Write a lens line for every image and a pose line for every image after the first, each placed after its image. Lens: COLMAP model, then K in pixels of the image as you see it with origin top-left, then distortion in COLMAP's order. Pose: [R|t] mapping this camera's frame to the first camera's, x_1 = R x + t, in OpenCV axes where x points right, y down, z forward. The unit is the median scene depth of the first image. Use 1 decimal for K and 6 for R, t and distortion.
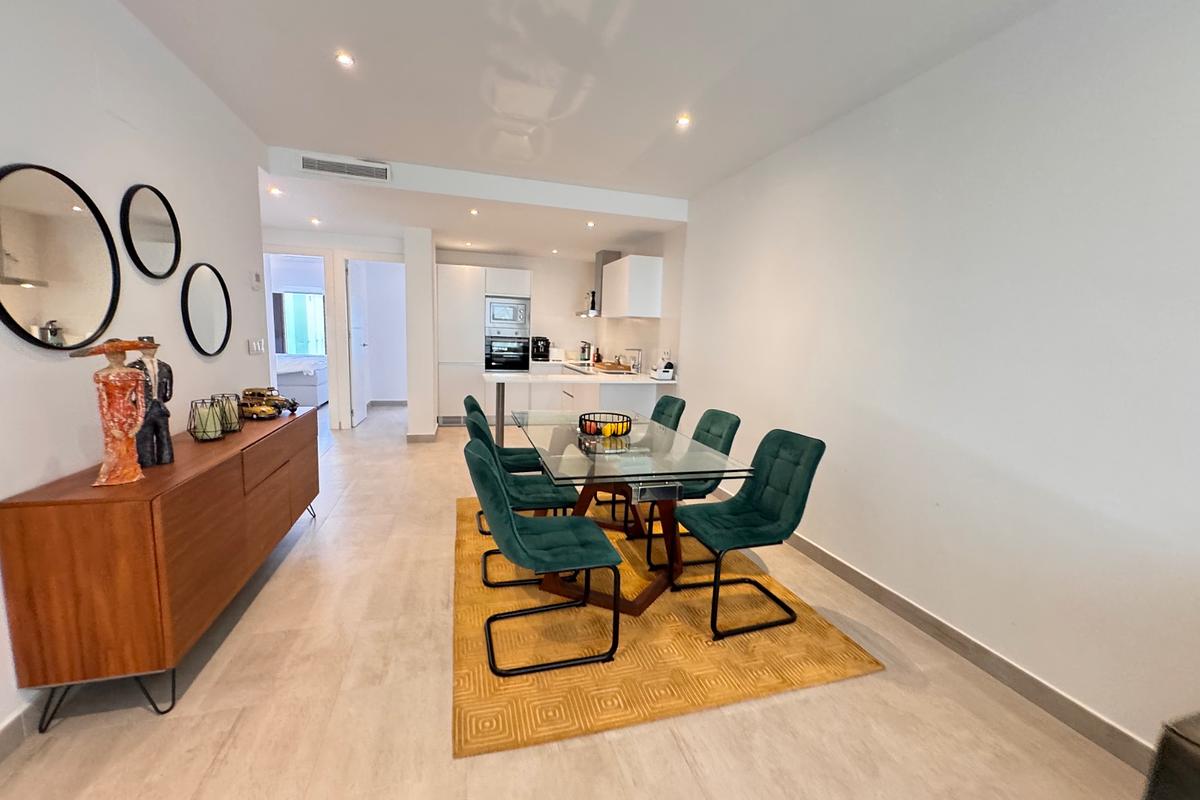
lens RADIAL K [[479.9, 0, 600.0], [0, 479.9, 400.0], [0, 0, 1]] dist [-0.005236, 0.000041]
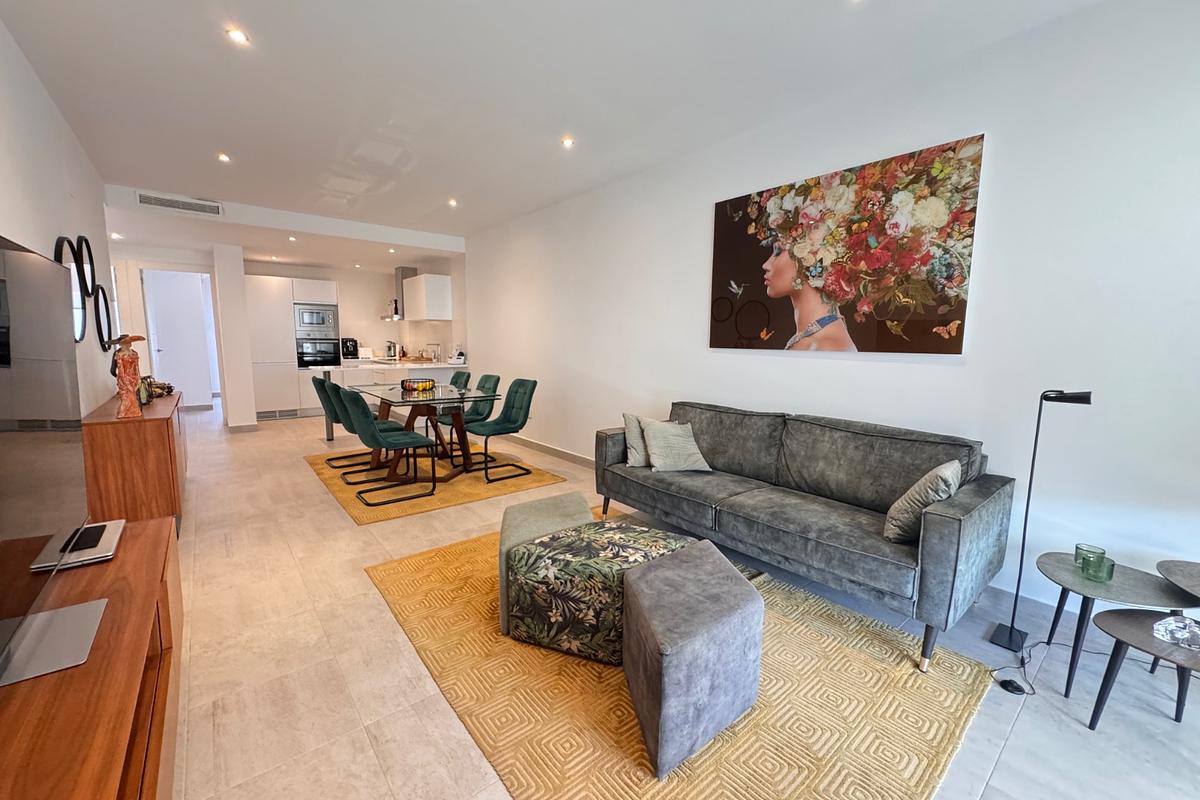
lens RADIAL K [[479.9, 0, 600.0], [0, 479.9, 400.0], [0, 0, 1]] dist [-0.005236, 0.000041]
pose [[0.920484, -0.076709, 0.383178, -0.038192], [0.078517, 0.996853, 0.010945, 0.103829], [-0.382812, 0.020011, 0.923610, -0.588626]]
